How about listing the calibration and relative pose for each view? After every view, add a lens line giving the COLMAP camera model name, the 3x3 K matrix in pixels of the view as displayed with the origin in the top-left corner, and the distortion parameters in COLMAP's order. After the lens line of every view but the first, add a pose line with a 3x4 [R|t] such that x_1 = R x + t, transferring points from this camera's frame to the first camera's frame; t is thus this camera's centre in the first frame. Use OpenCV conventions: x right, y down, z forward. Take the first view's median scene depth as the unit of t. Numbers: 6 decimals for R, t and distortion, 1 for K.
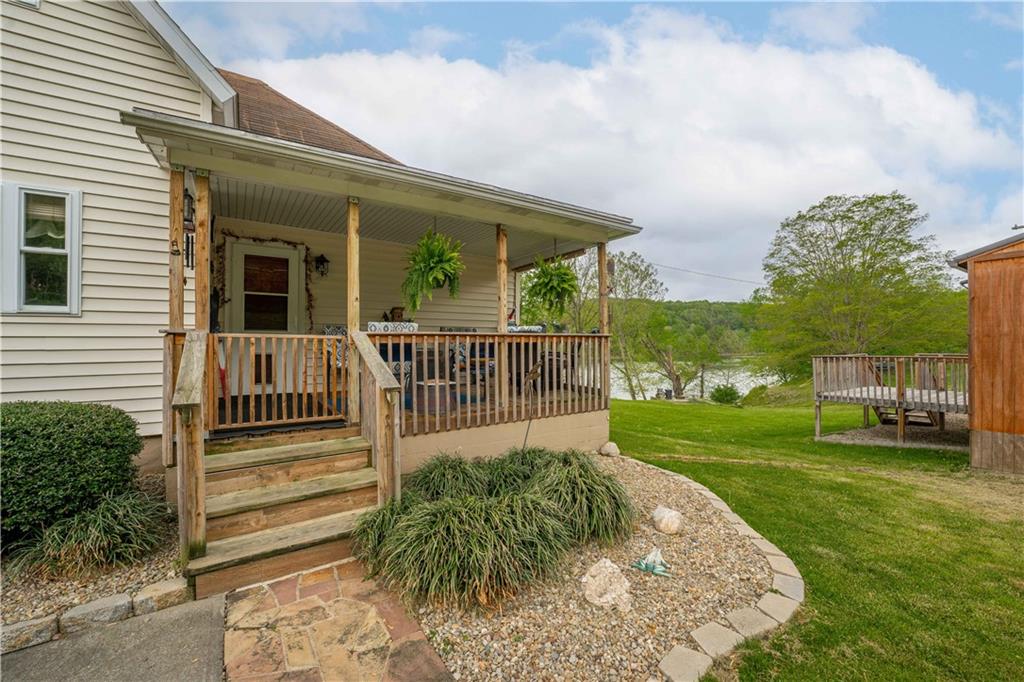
lens RADIAL K [[442.4, 0, 512.0], [0, 442.4, 341.0], [0, 0, 1]] dist [-0.030765, 0.000226]
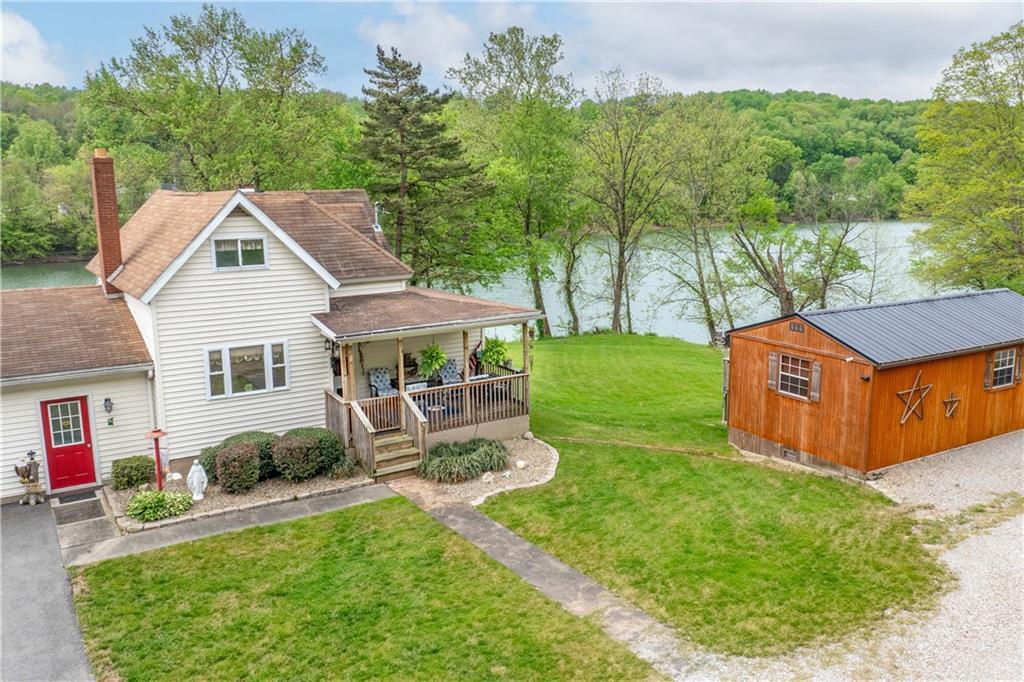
lens RADIAL K [[886.2, 0, 512.0], [0, 886.2, 341.0], [0, 0, 1]] dist [-0.055638, -0.000637]
pose [[0.999307, -0.012046, -0.035217, 0.446847], [0.017980, 0.984692, 0.173372, -1.218173], [0.032589, -0.173885, 0.984226, -3.991828]]
